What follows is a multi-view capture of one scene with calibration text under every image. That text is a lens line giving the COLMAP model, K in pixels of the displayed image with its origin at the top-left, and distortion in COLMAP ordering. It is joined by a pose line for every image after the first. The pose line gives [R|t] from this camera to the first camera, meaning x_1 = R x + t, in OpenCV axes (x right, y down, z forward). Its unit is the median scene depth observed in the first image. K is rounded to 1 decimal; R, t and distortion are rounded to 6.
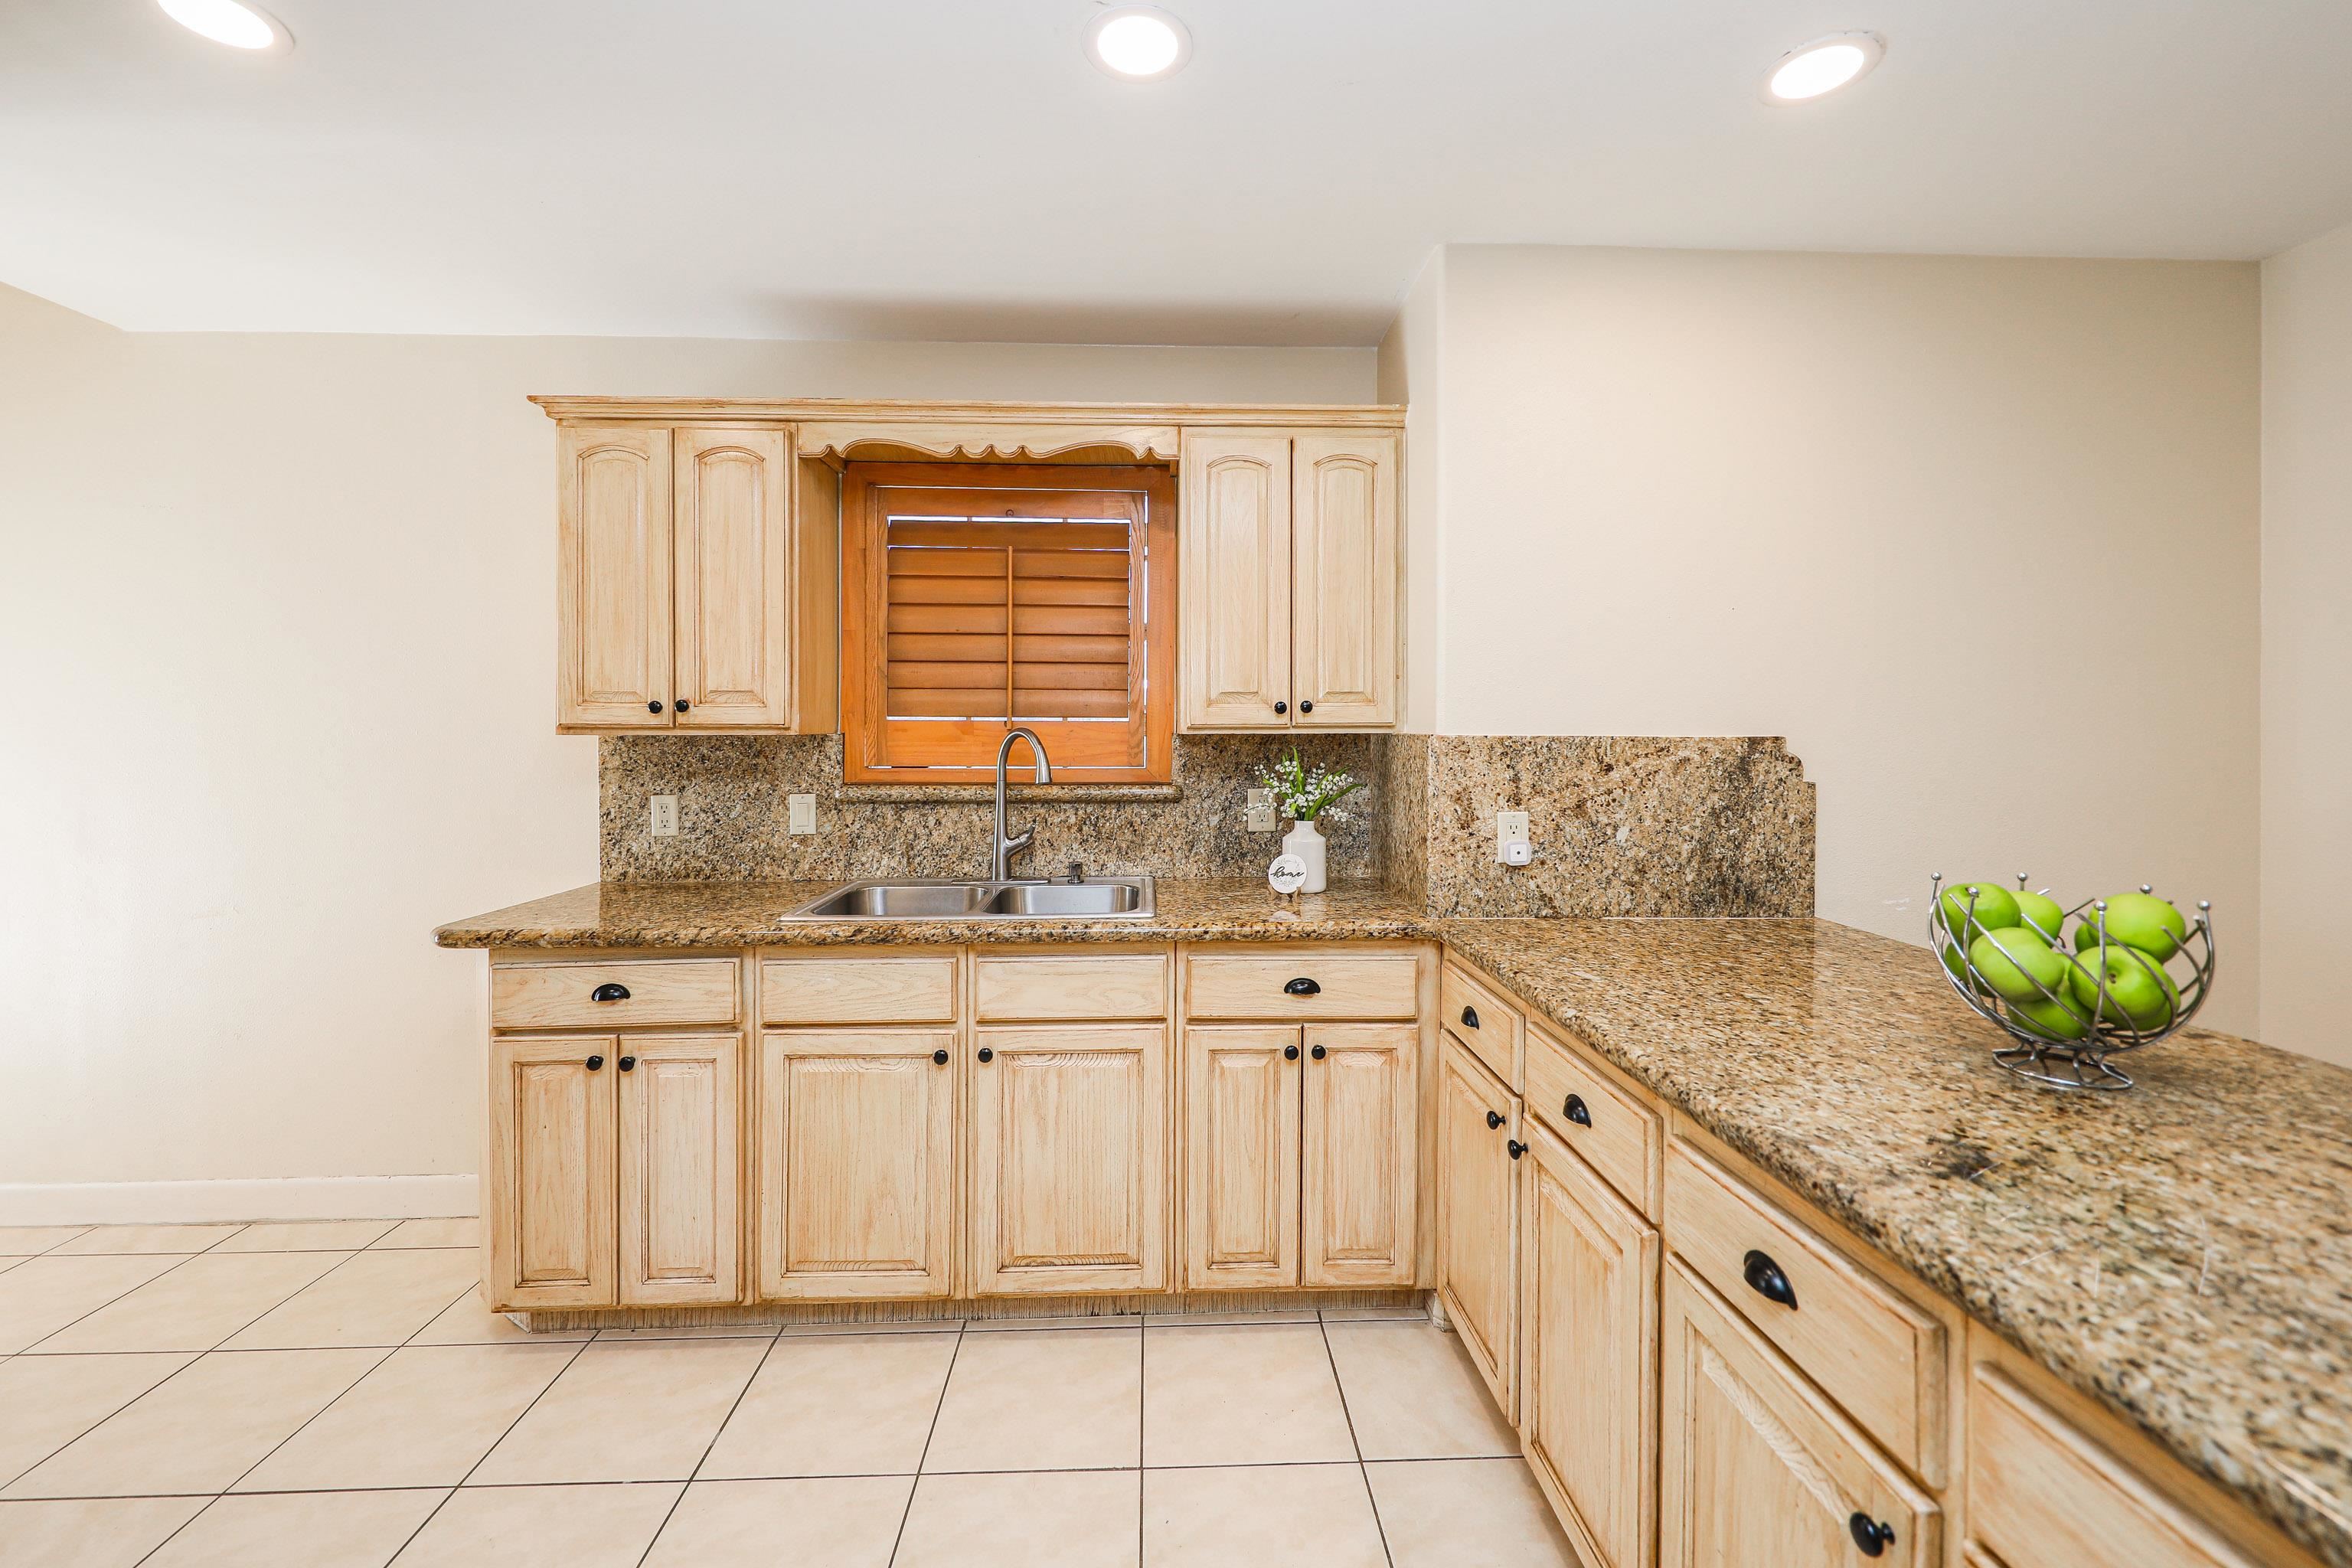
lens RADIAL K [[943.7, 0, 1179.5], [0, 943.7, 742.4], [0, 0, 1]] dist [0.003207, -0.001955]
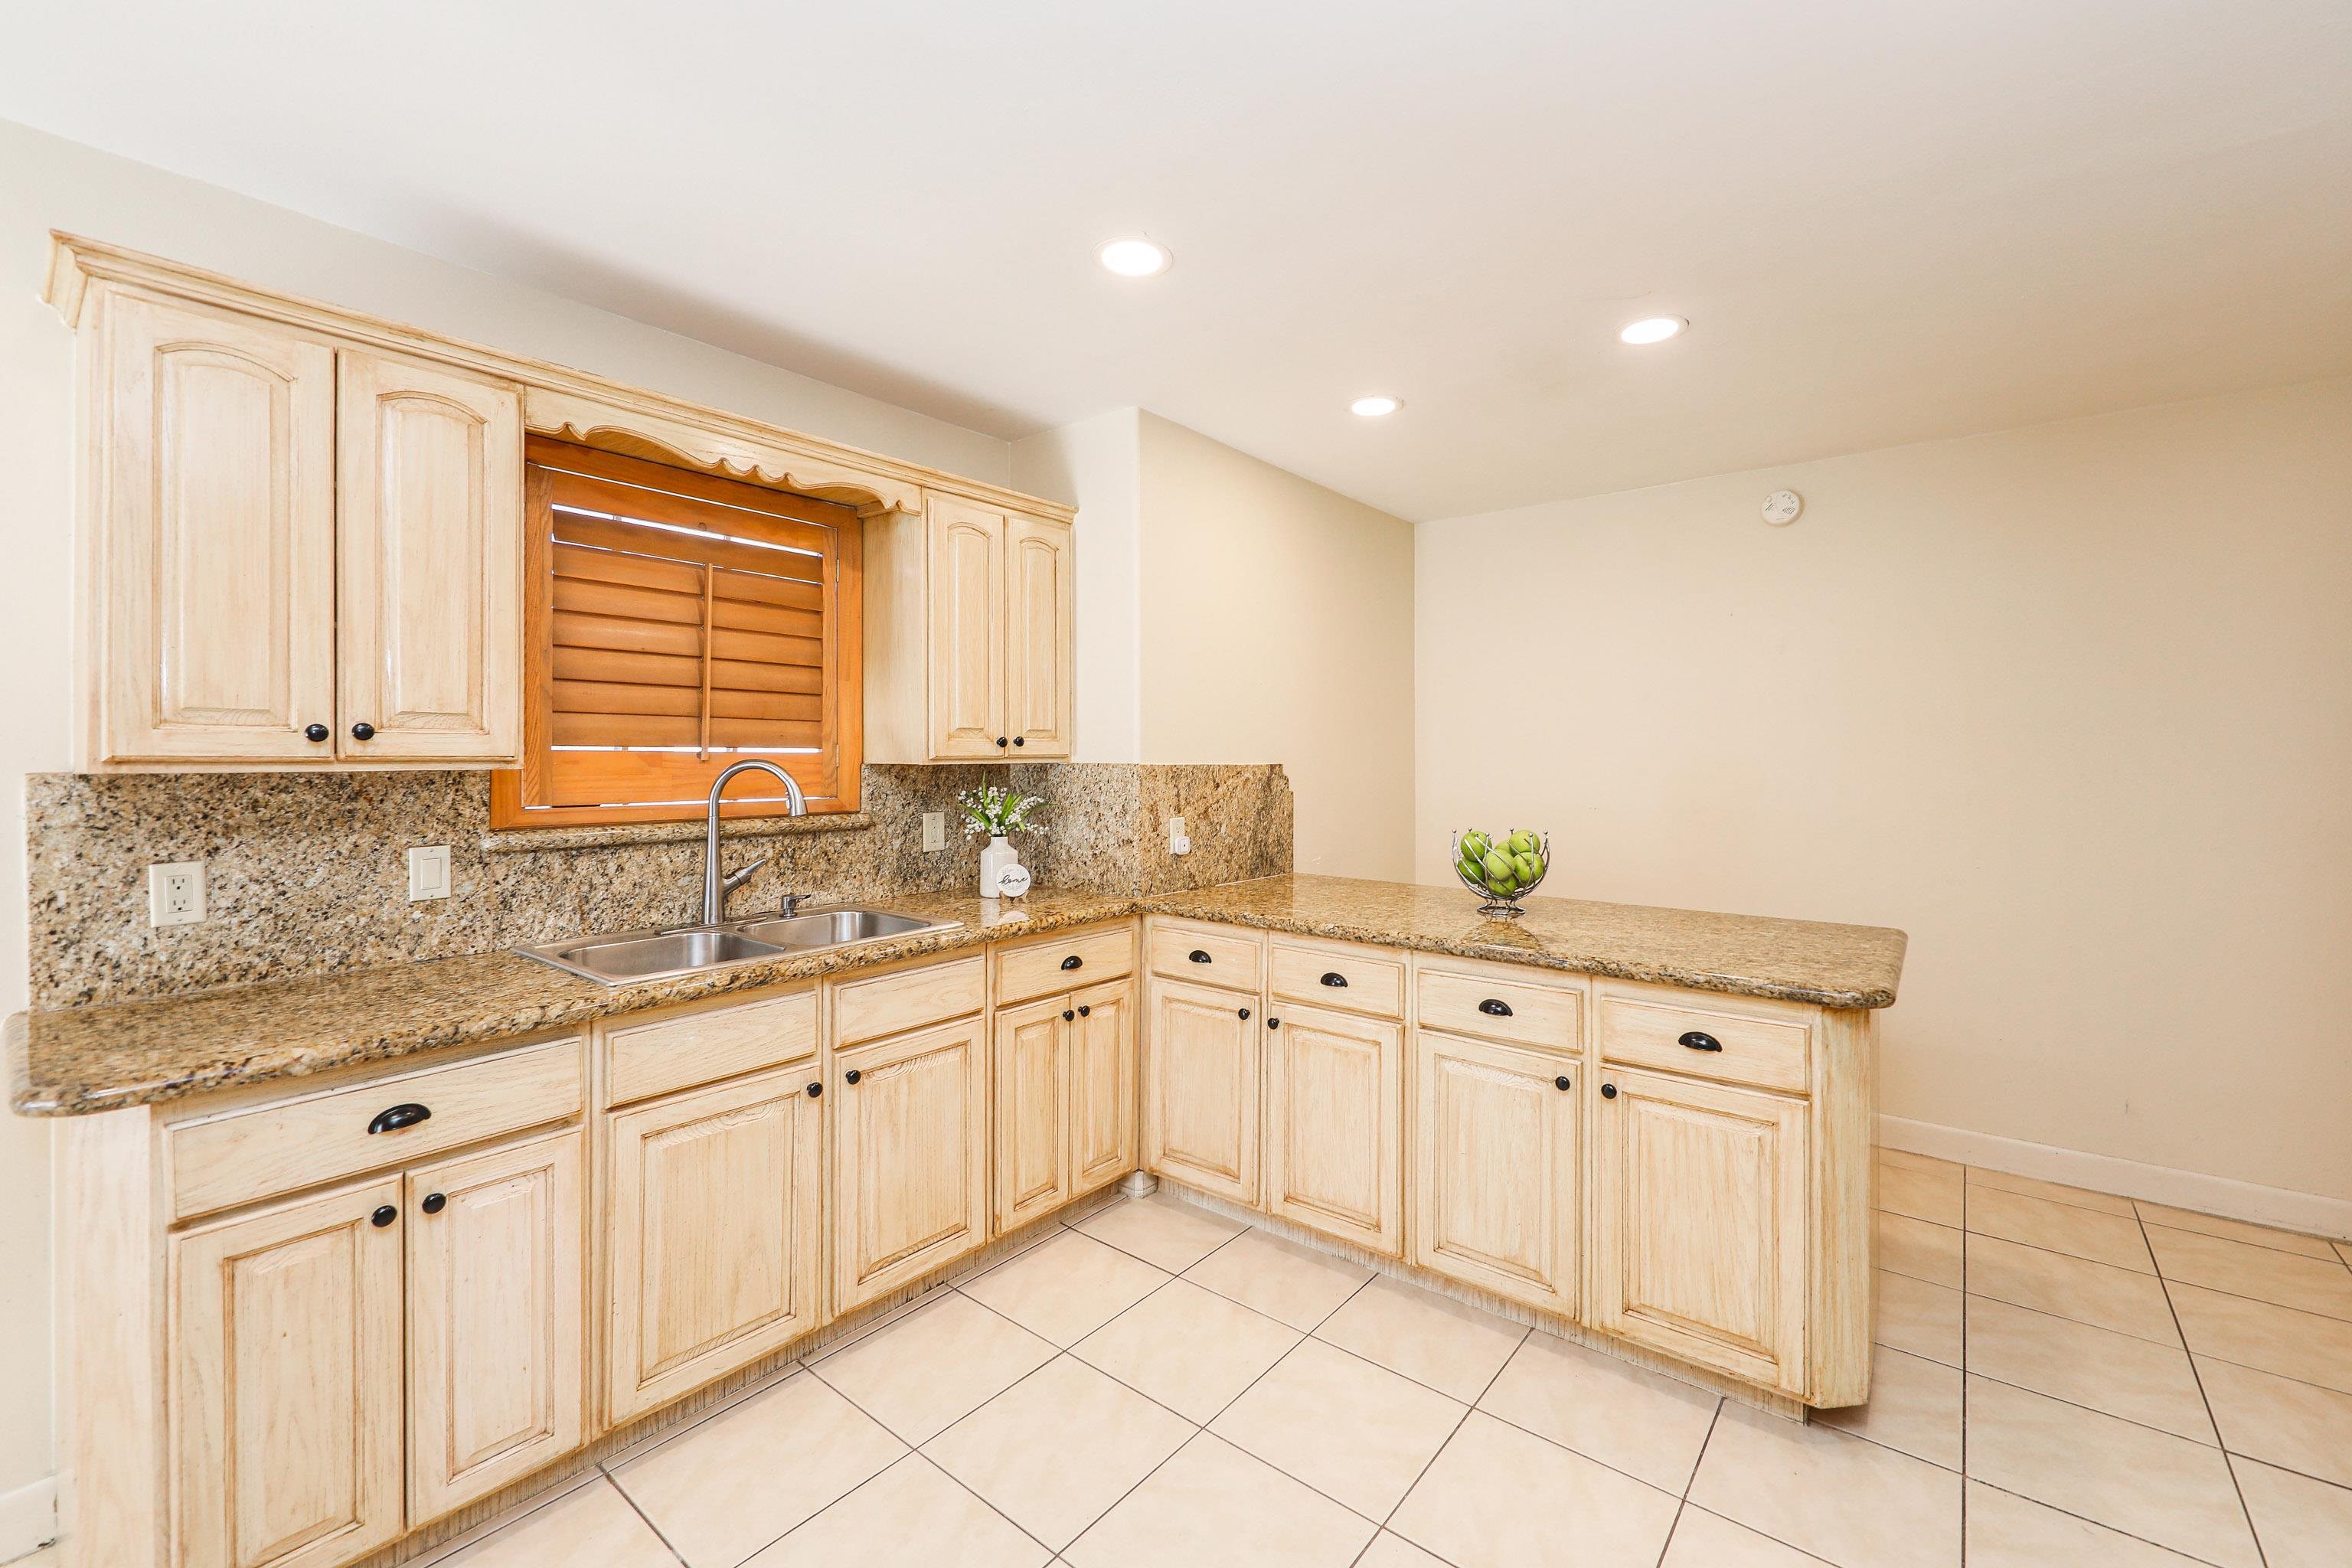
lens RADIAL K [[943.7, 0, 1216.0], [0, 943.7, 766.9], [0, 0, 1]] dist [0.003207, -0.001955]
pose [[0.655112, -0.009486, 0.755472, -0.666520], [0.009617, 0.999945, 0.004216, -0.008394], [-0.755470, 0.004503, 0.655167, 0.018718]]
